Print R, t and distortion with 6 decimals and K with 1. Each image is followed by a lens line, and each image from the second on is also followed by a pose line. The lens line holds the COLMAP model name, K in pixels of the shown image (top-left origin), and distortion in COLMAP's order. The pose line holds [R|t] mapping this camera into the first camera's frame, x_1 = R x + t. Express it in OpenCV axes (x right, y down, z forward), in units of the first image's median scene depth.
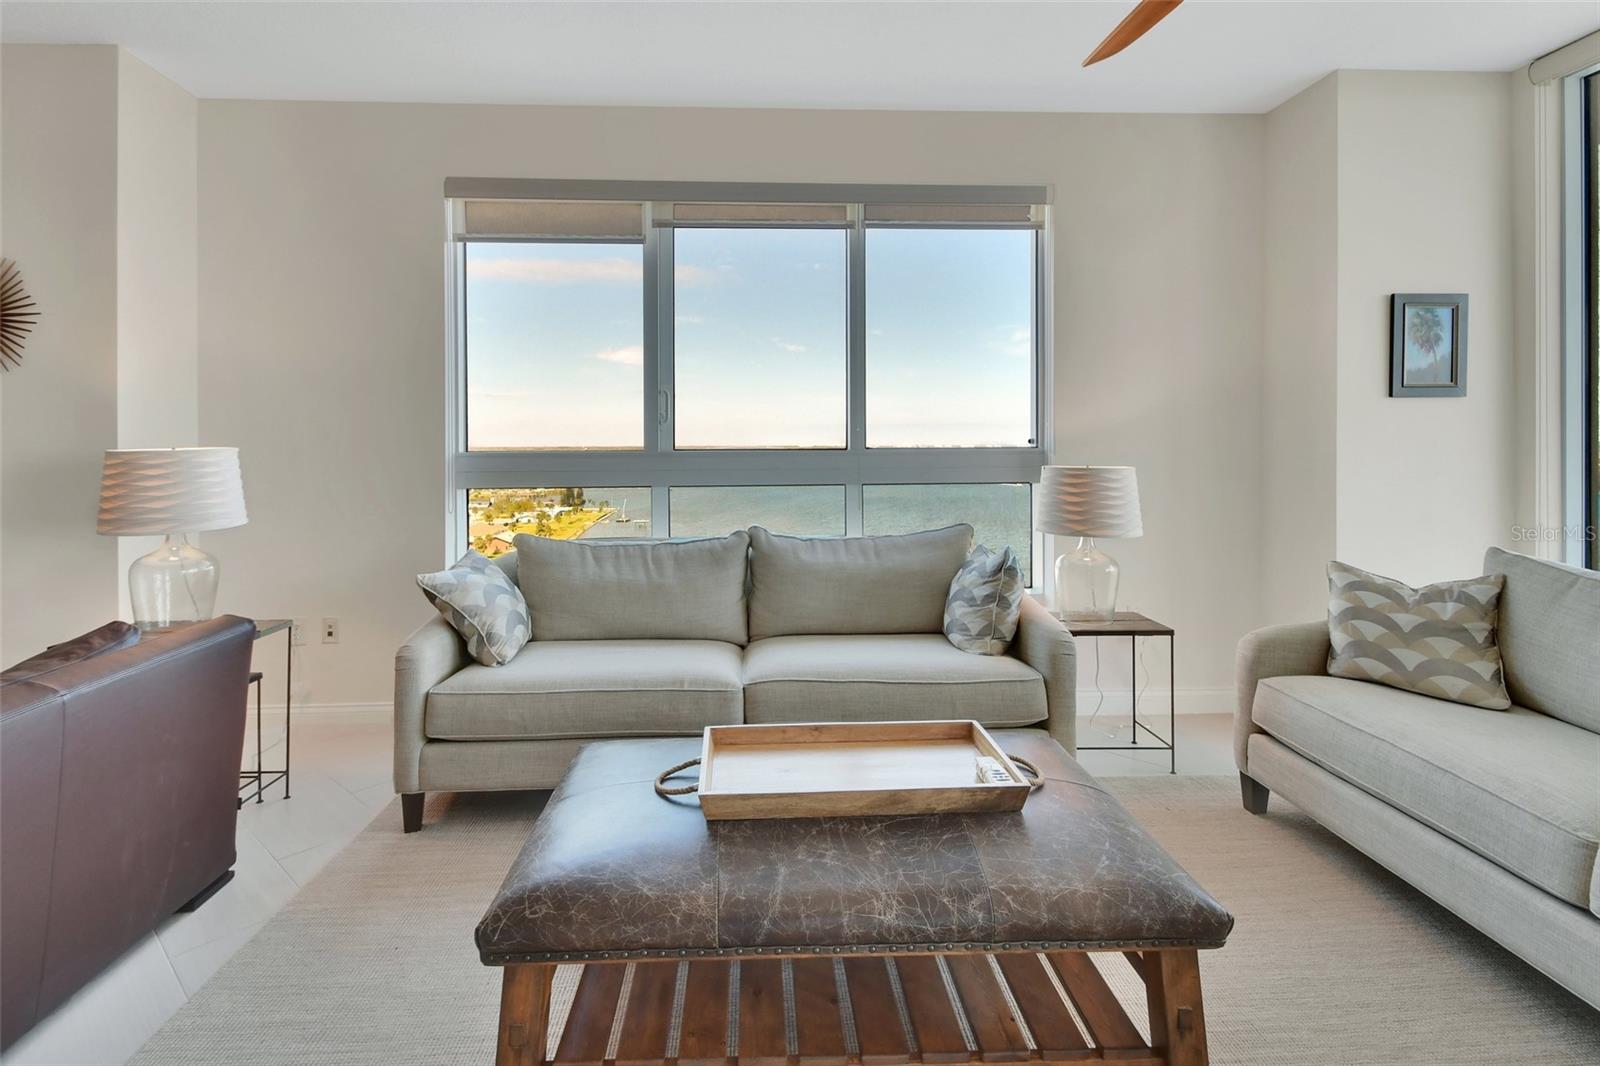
lens RADIAL K [[761.7, 0, 780.3], [0, 761.7, 444.0], [0, 0, 1]] dist [0.012036, -0.009816]
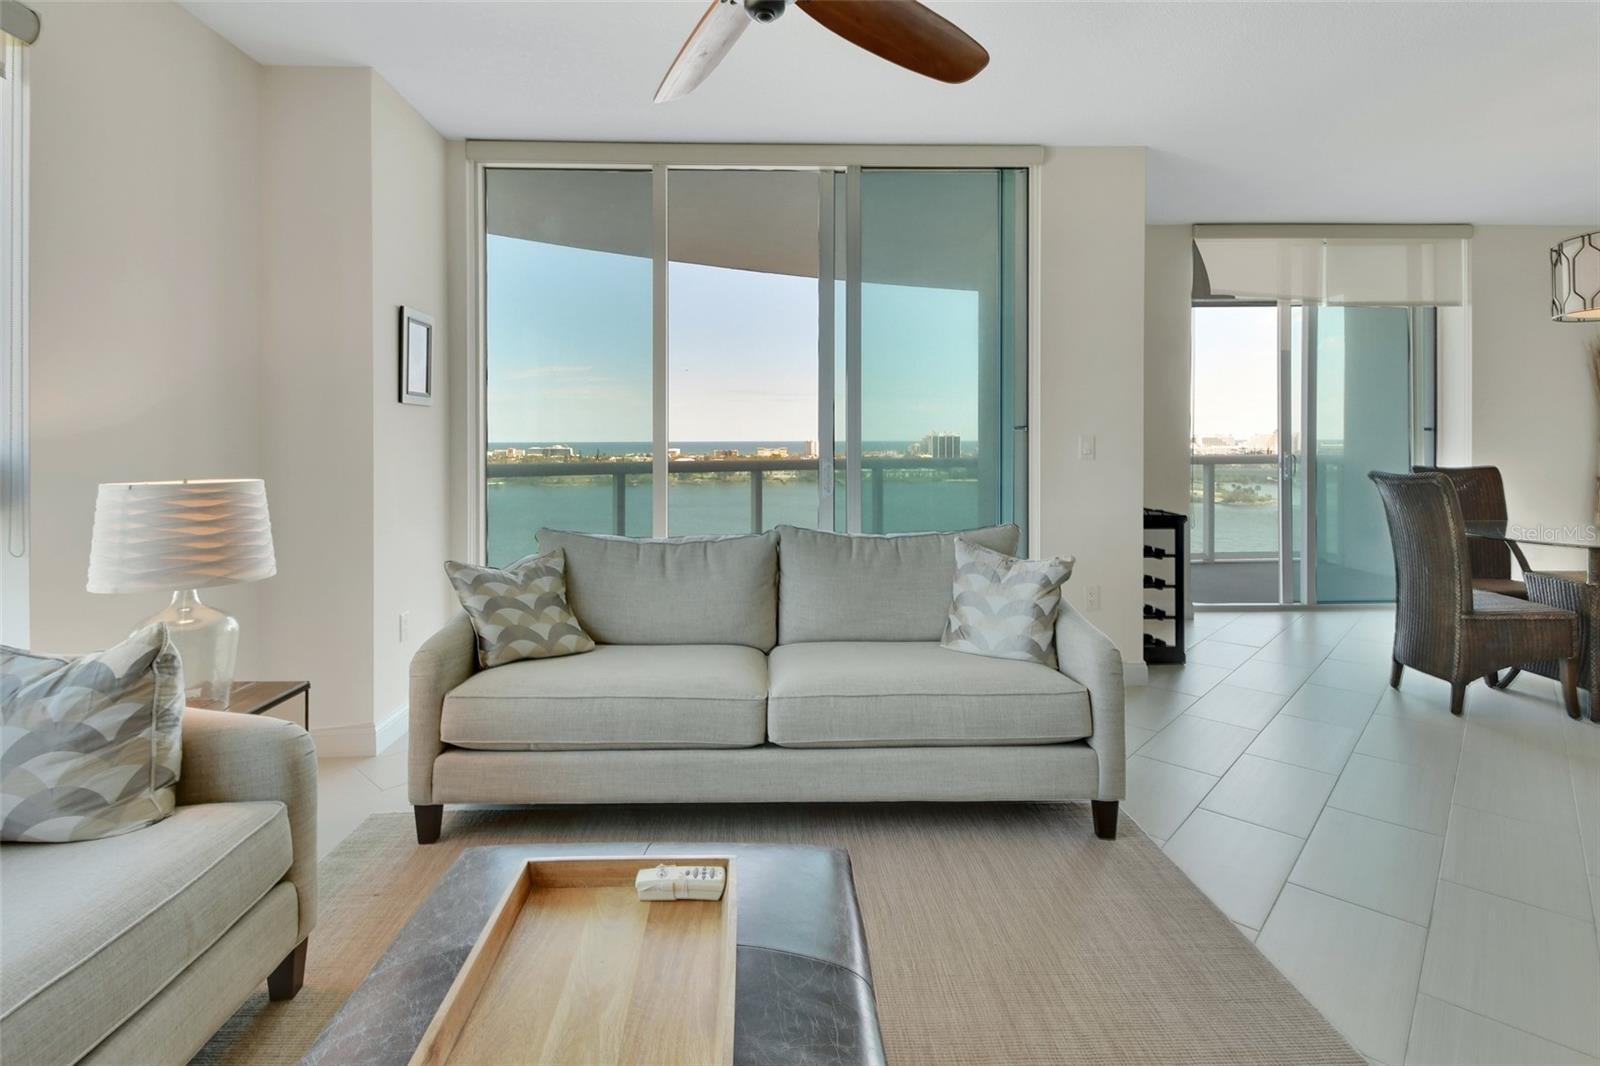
lens RADIAL K [[761.7, 0, 780.8], [0, 761.7, 442.6], [0, 0, 1]] dist [0.012036, -0.009816]
pose [[0.026074, -0.000427, 0.999660, -0.250737], [0.001062, 0.999999, 0.000399, -0.005277], [-0.999659, 0.001051, 0.026074, 0.448882]]
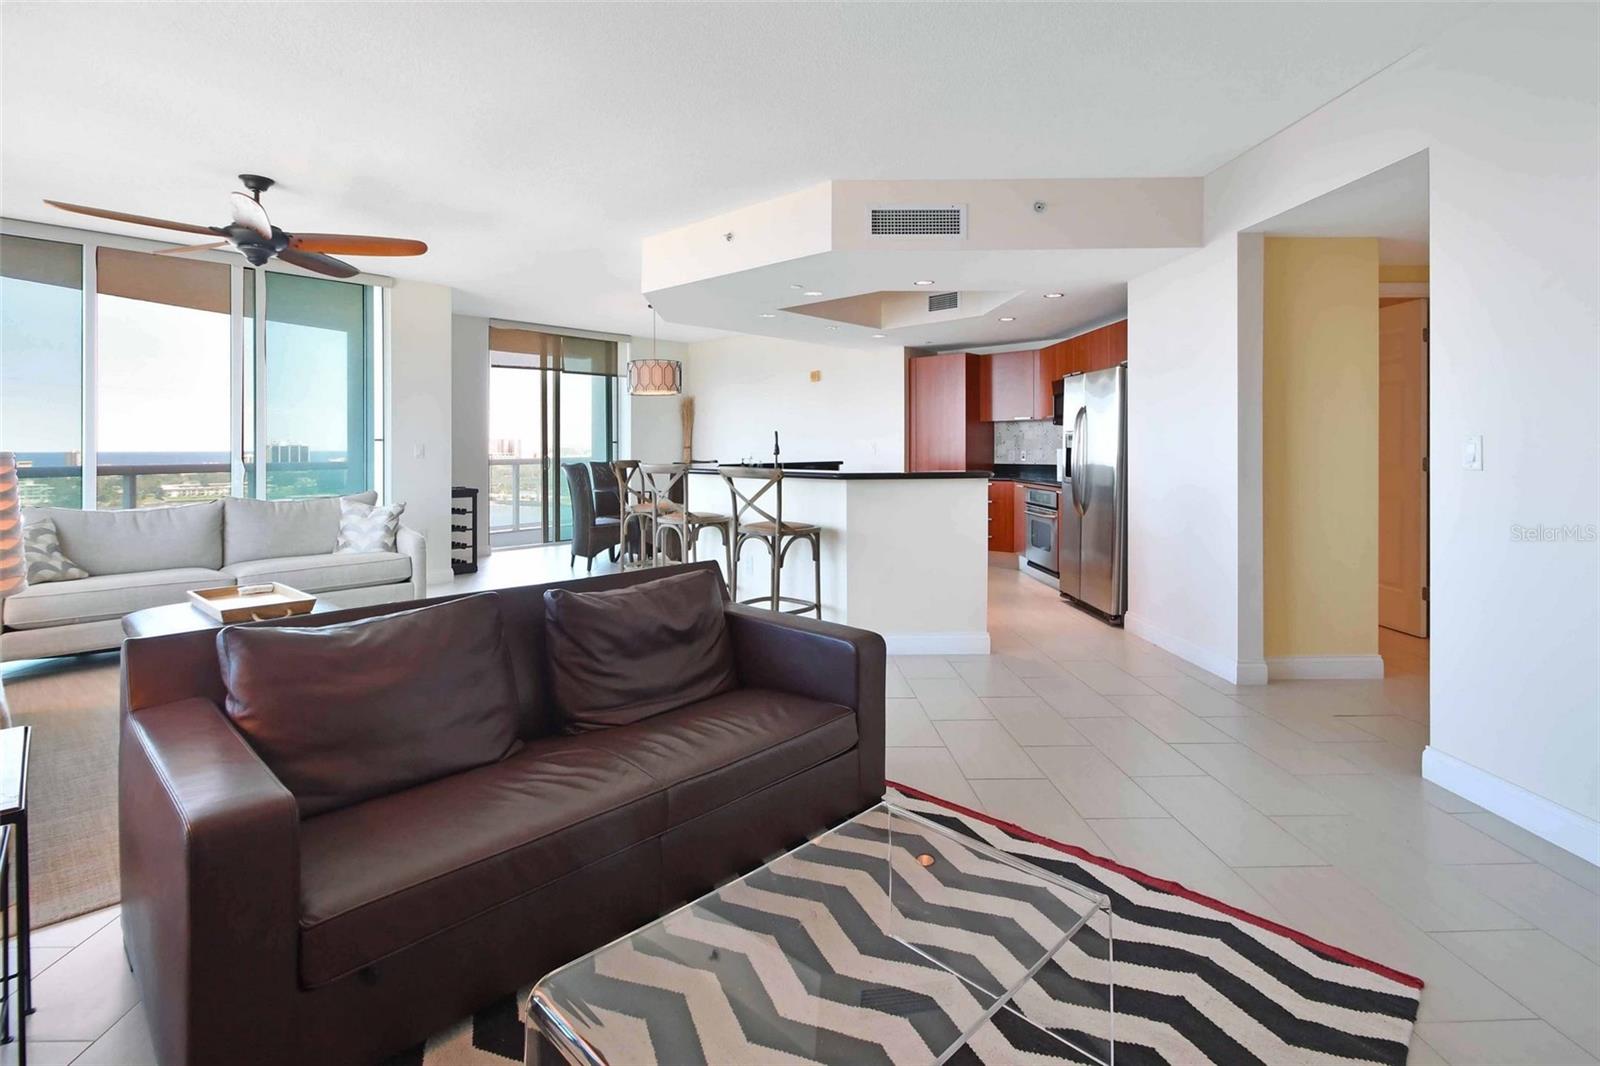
lens RADIAL K [[761.7, 0, 778.2], [0, 761.7, 443.1], [0, 0, 1]] dist [0.012036, -0.009816]
pose [[-0.687196, 0.010321, 0.726399, -1.311716], [0.004349, 0.999940, -0.010094, 0.007450], [-0.726459, -0.003777, -0.687199, 0.745212]]
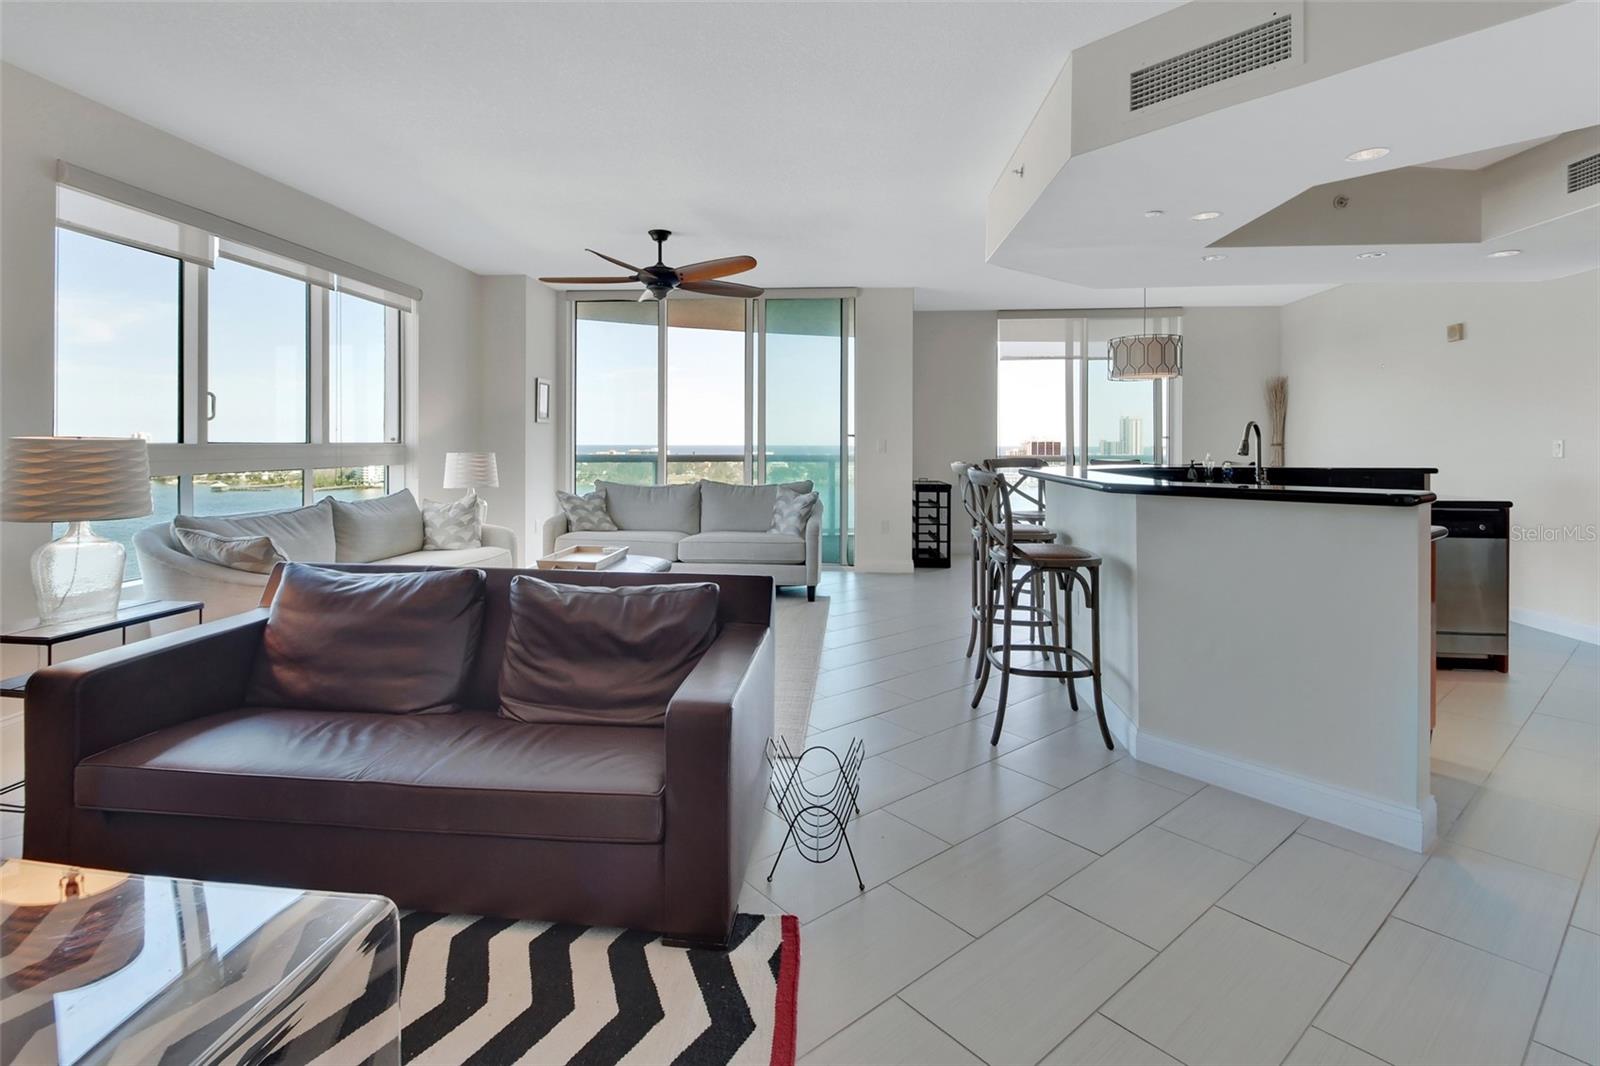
lens RADIAL K [[761.7, 0, 769.1], [0, 761.7, 429.7], [0, 0, 1]] dist [0.012036, -0.009816]
pose [[0.153514, 0.023296, 0.987872, -1.362318], [-0.006713, 0.999724, -0.022533, 0.008562], [-0.988124, -0.003172, 0.153628, -0.040322]]
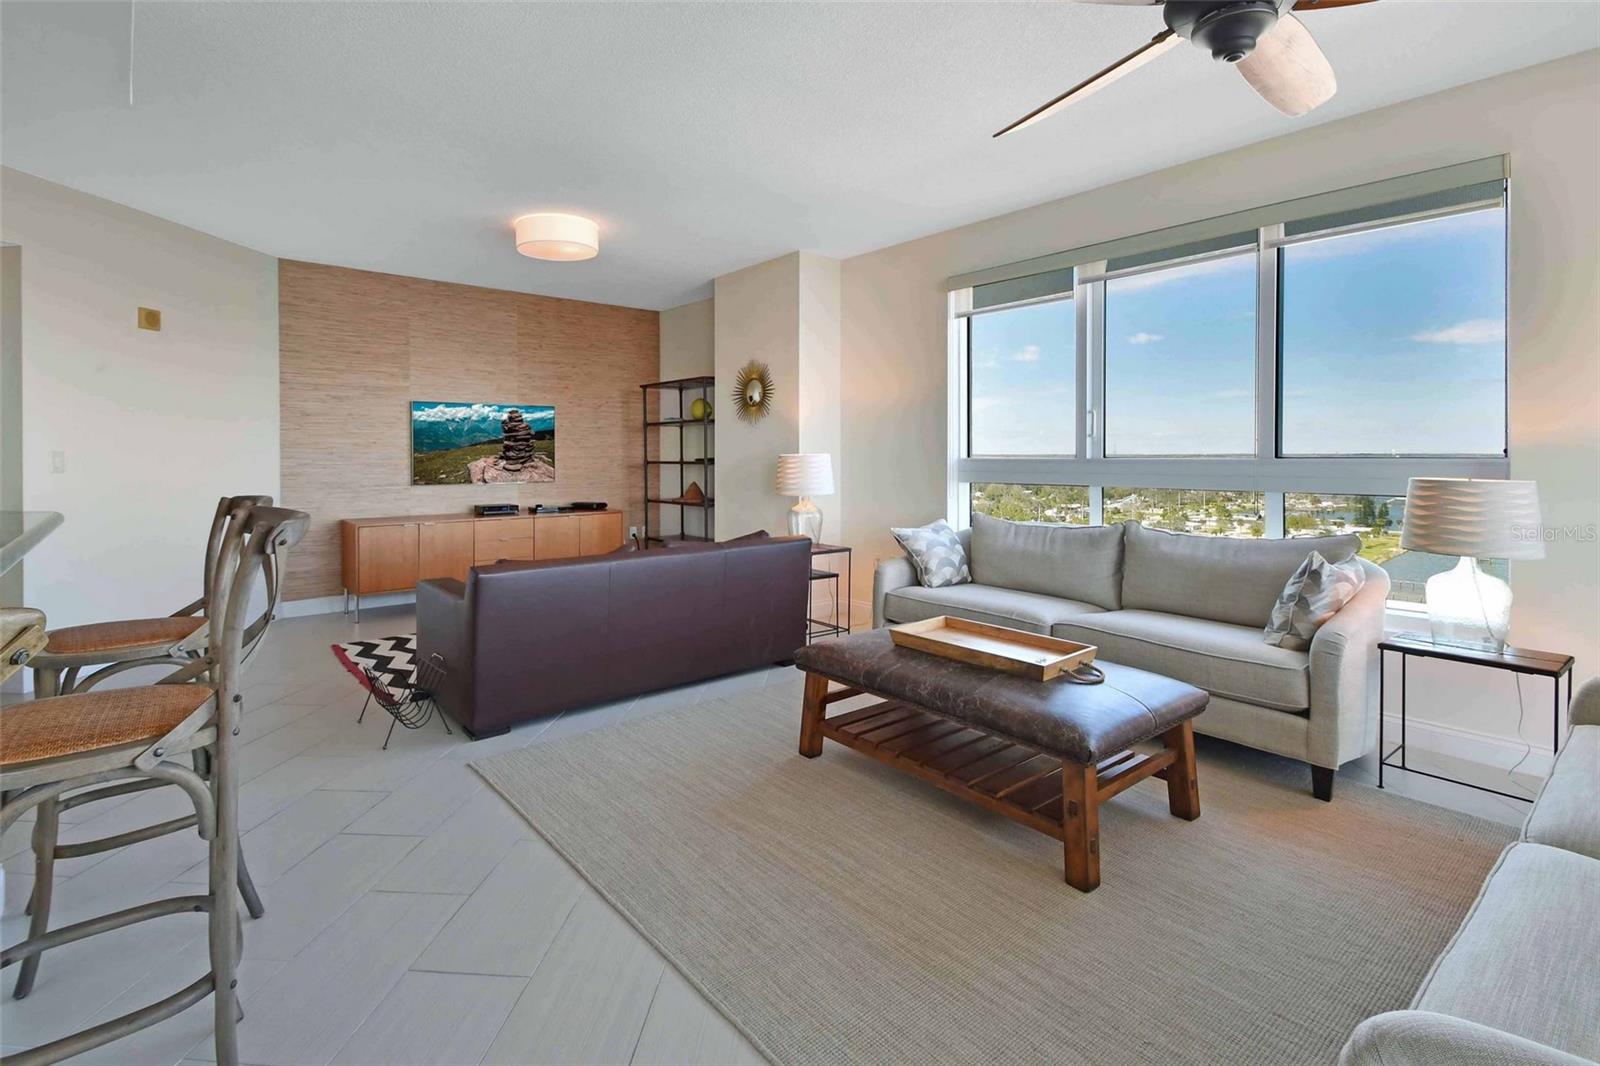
lens RADIAL K [[761.7, 0, 768.4], [0, 761.7, 467.9], [0, 0, 1]] dist [0.012036, -0.009816]
pose [[0.580219, 0.016907, -0.814285, 0.647271], [0.001094, 0.999767, 0.021539, -0.004717], [0.814460, -0.013388, 0.580066, -0.204353]]
